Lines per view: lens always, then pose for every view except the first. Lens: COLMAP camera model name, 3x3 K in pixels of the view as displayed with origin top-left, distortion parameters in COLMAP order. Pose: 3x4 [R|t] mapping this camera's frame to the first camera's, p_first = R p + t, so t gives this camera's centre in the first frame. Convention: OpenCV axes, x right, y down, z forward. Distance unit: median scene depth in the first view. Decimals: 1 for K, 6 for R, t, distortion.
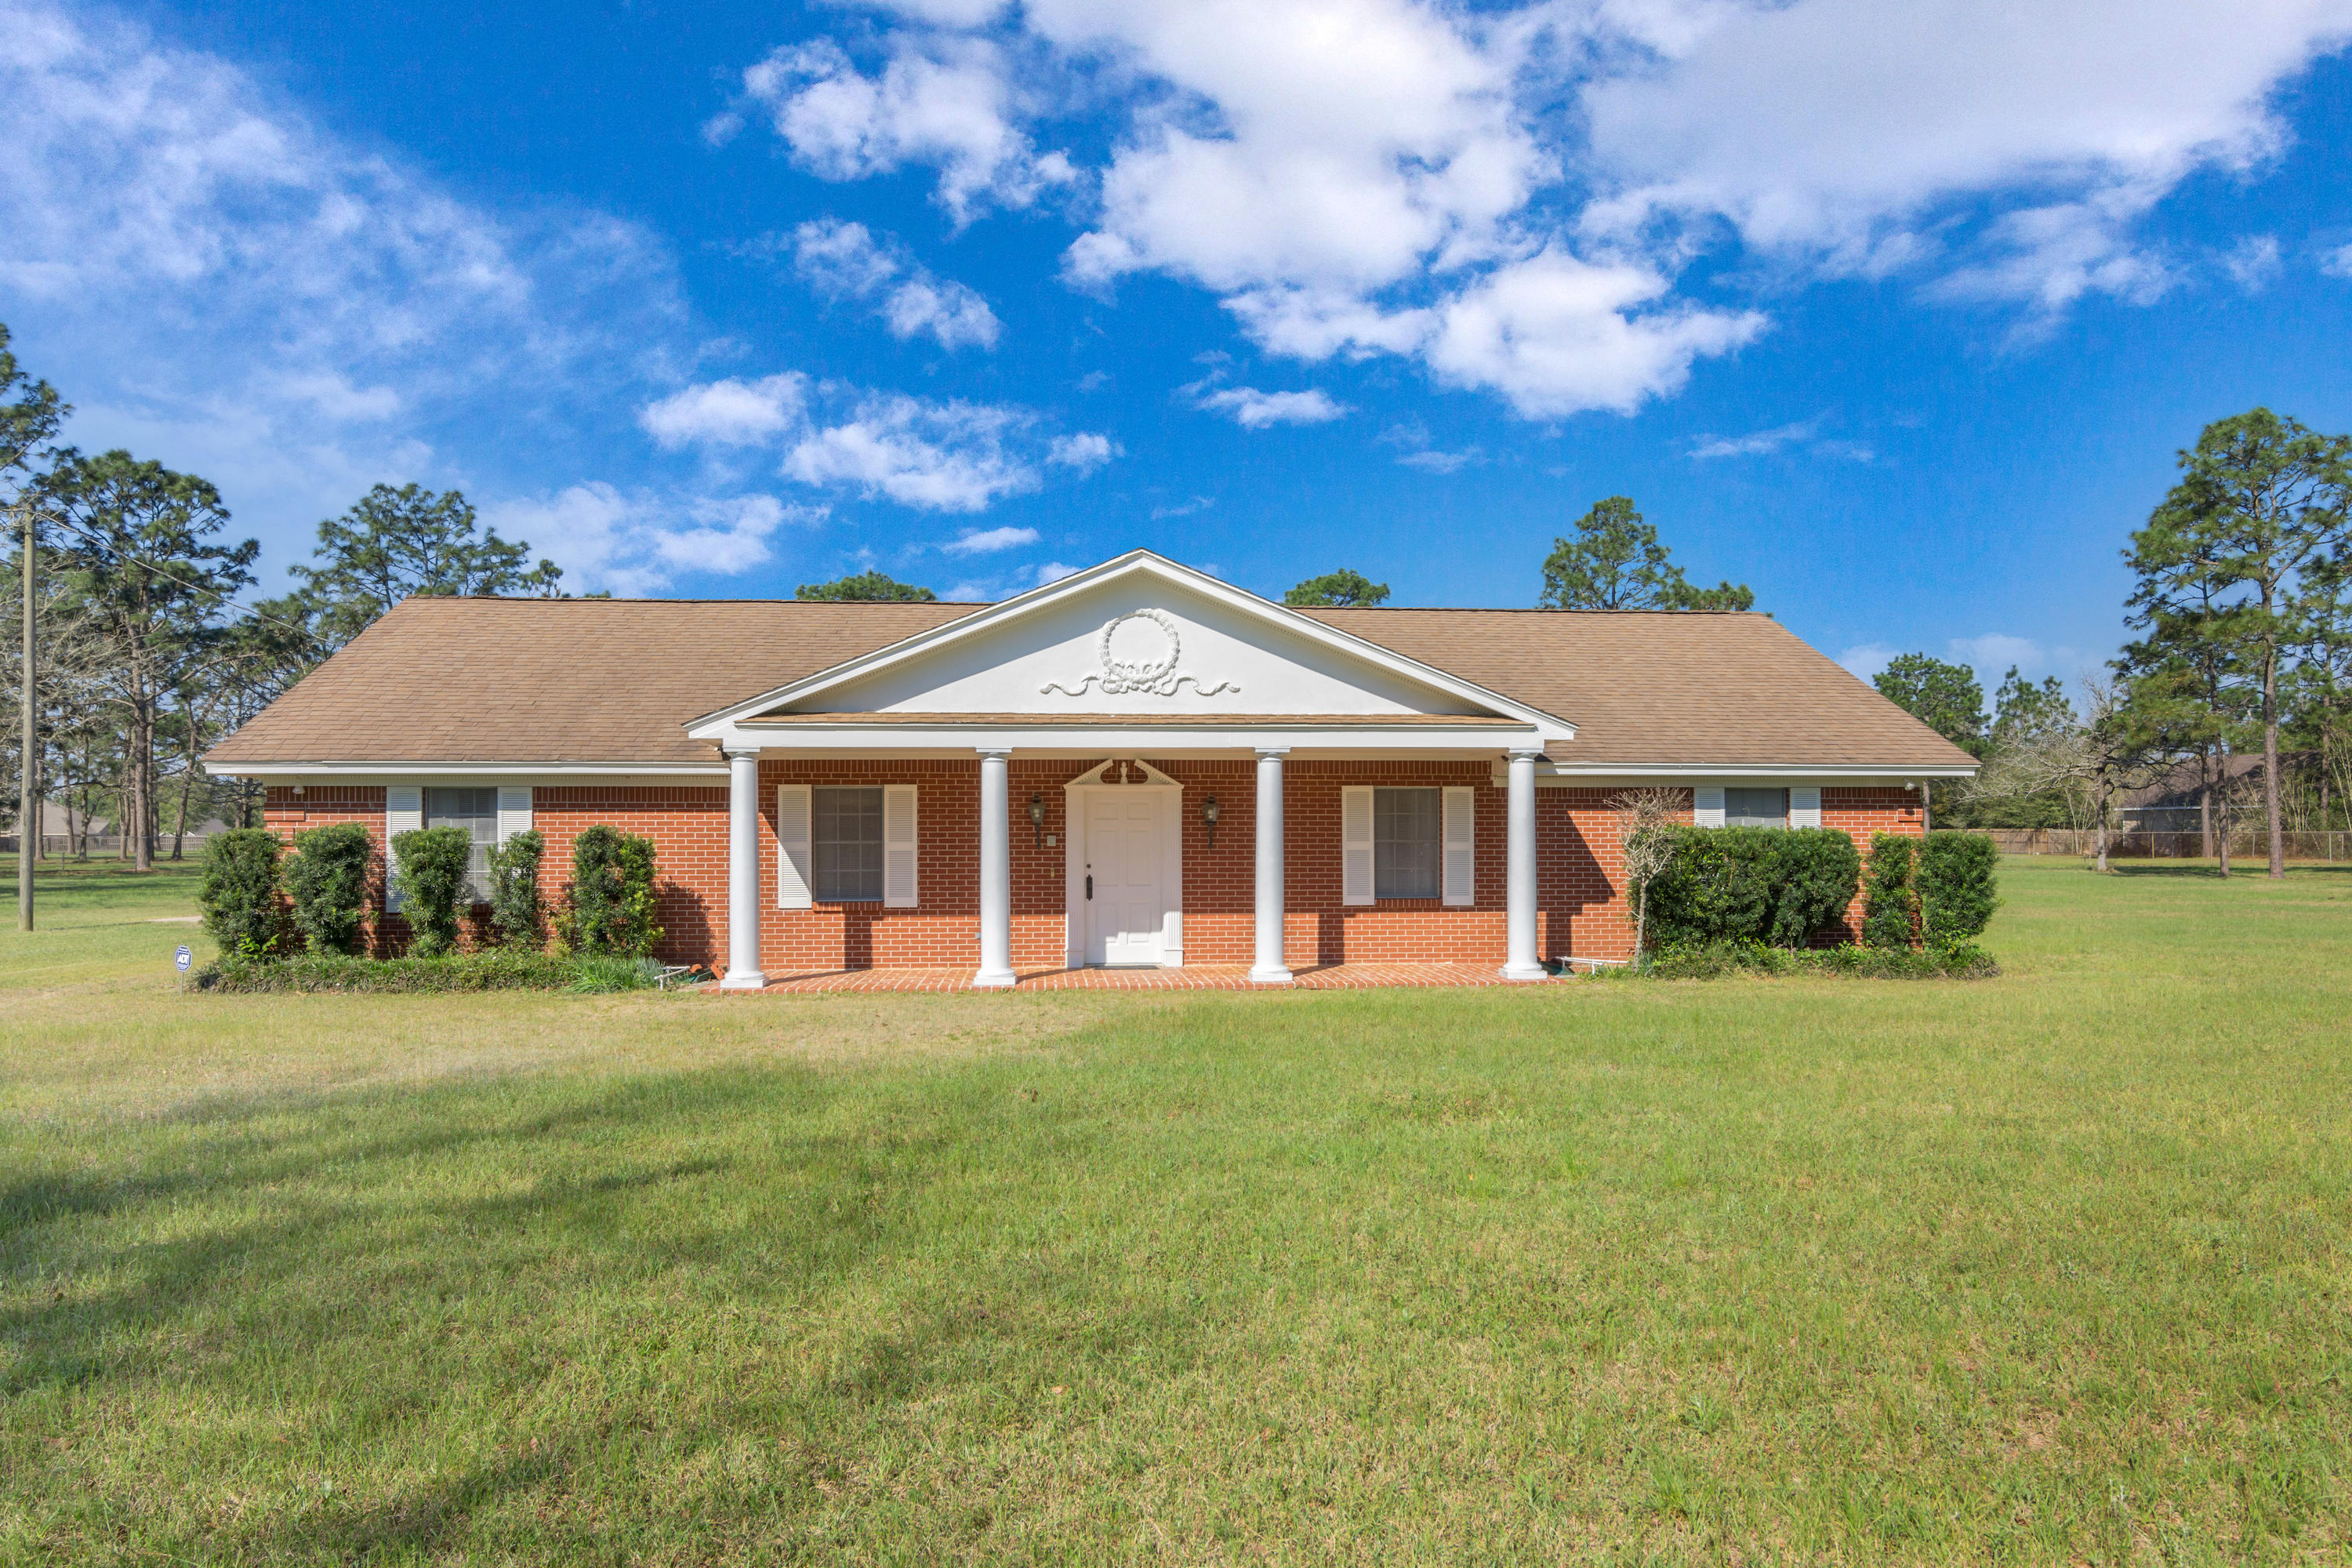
lens RADIAL K [[1502.4, 0, 1176.0], [0, 1502.4, 784.0], [0, 0, 1]] dist [-0.000913, 0.000401]
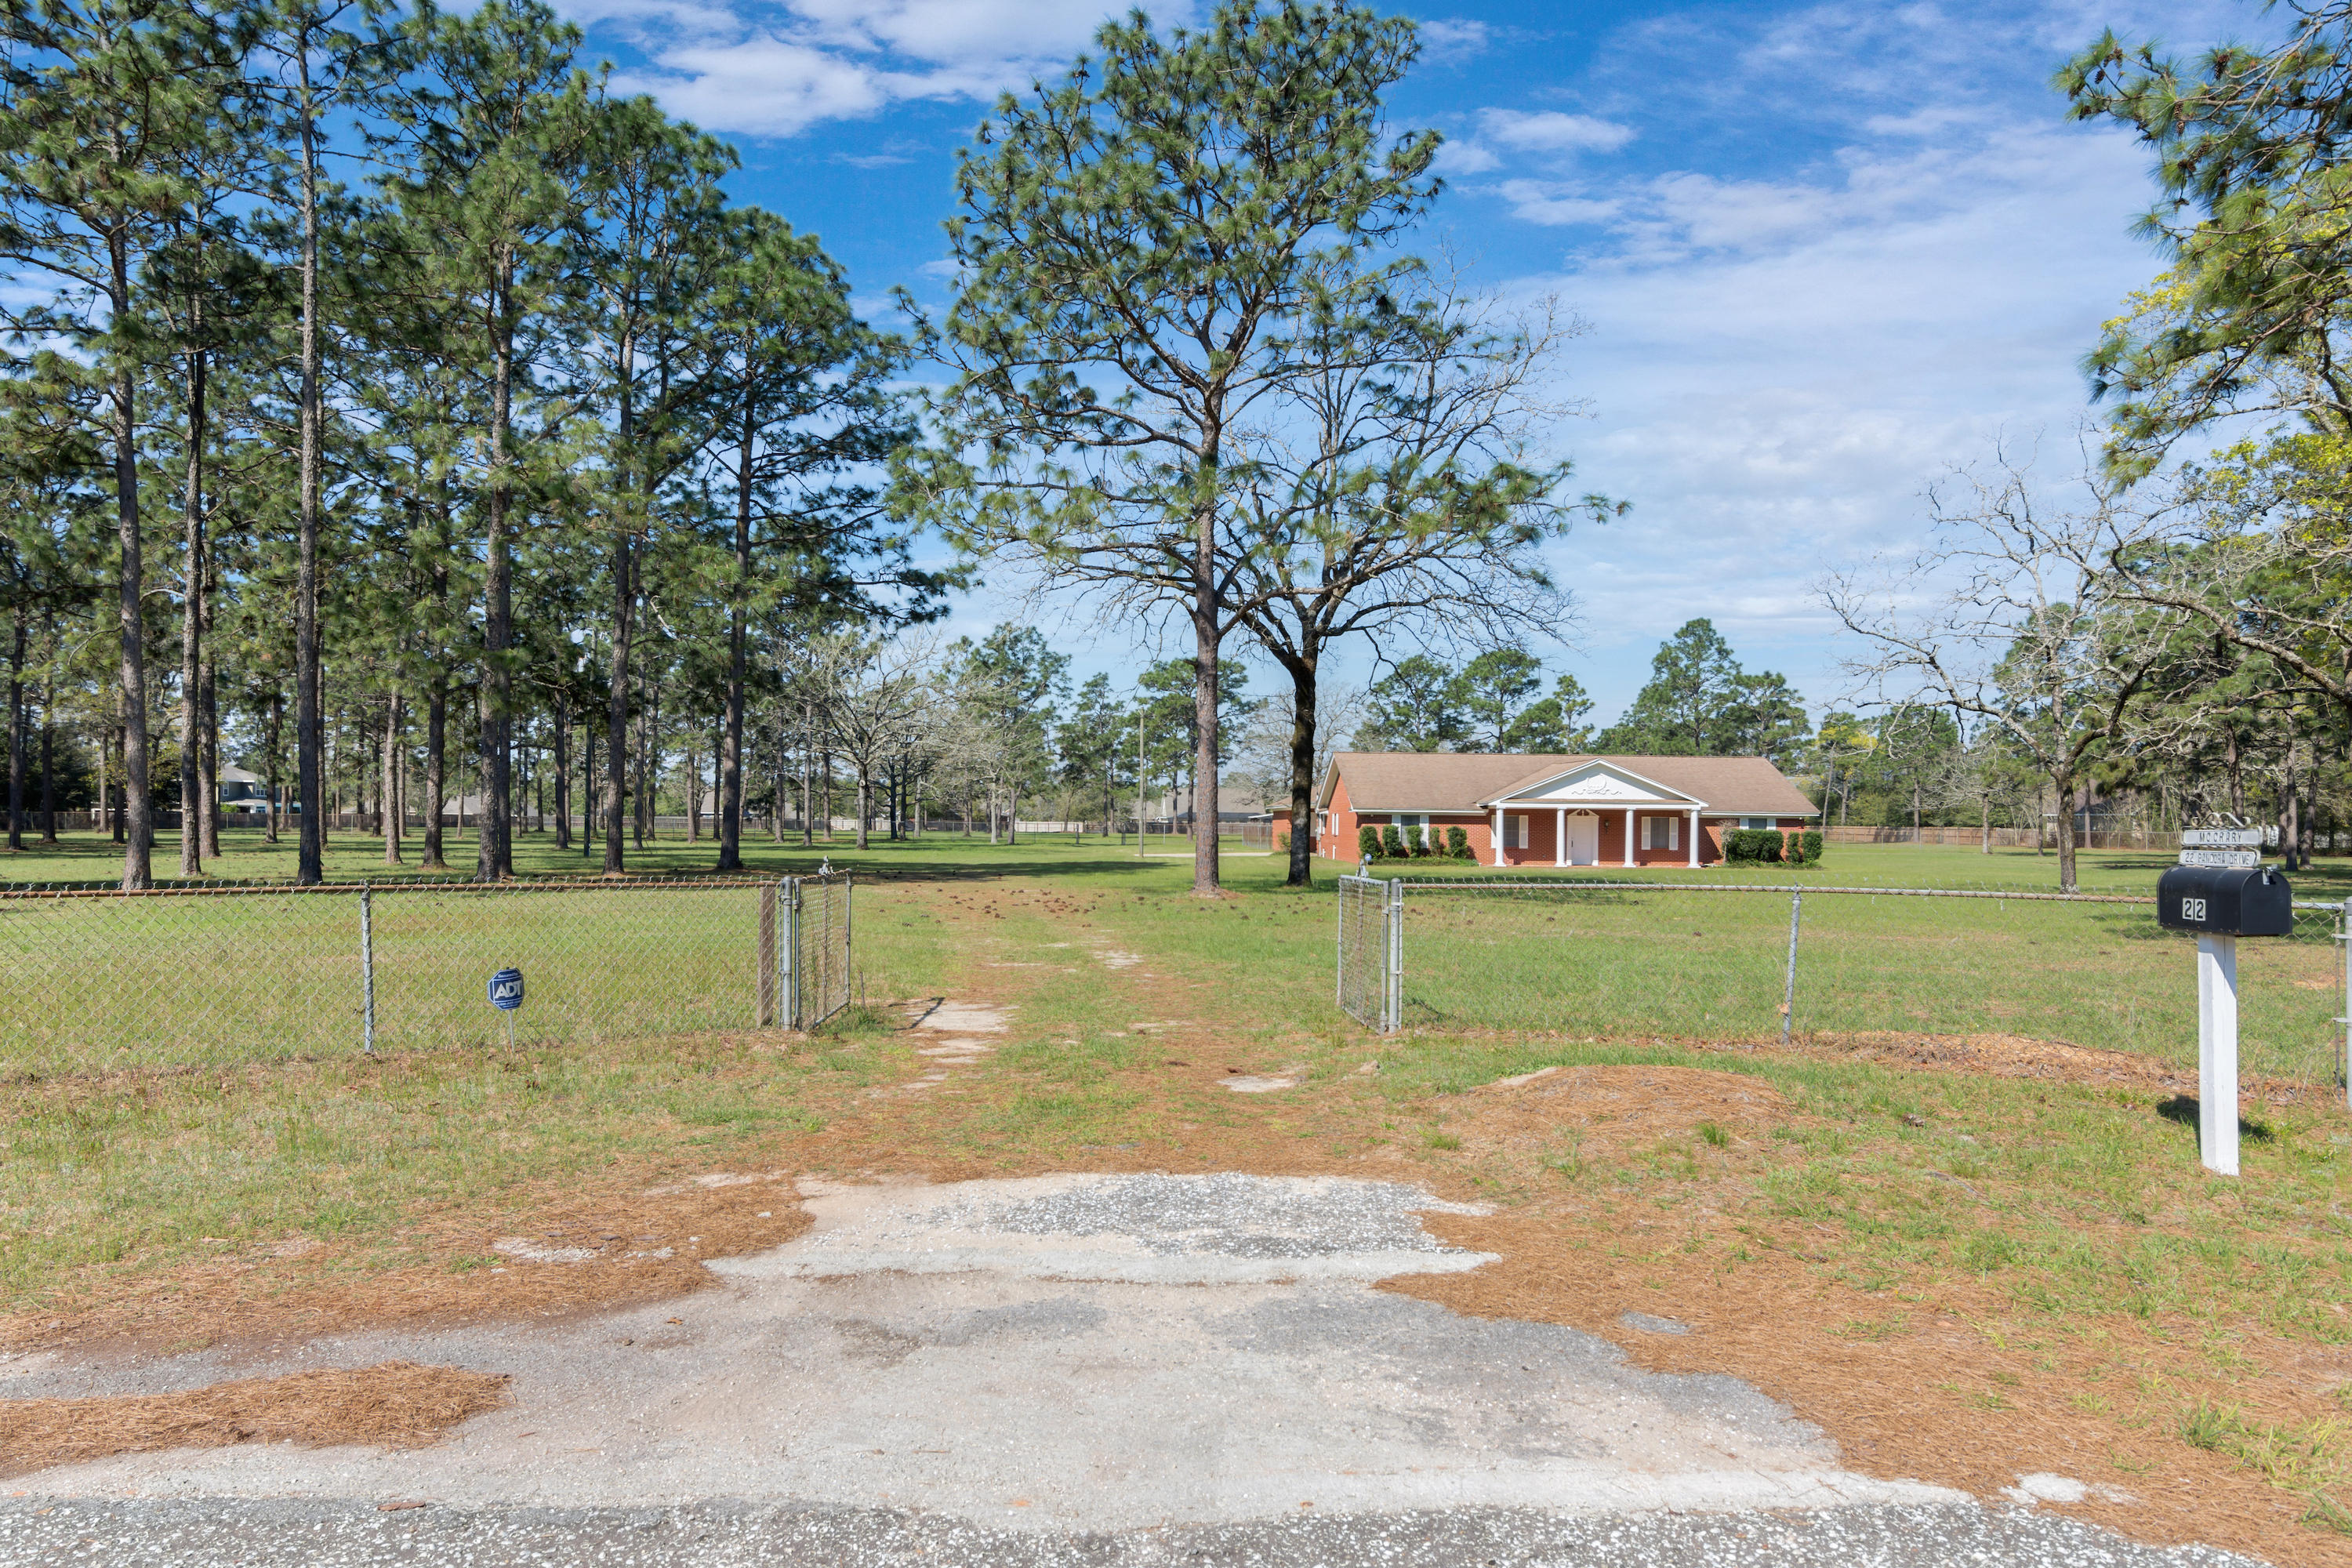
lens RADIAL K [[1502.4, 0, 1176.0], [0, 1502.4, 784.0], [0, 0, 1]] dist [-0.000913, 0.000401]
pose [[0.999346, 0.008113, -0.035233, -0.918424], [-0.007829, 0.999936, 0.008206, -0.103917], [0.035298, -0.007925, 0.999345, -2.757828]]
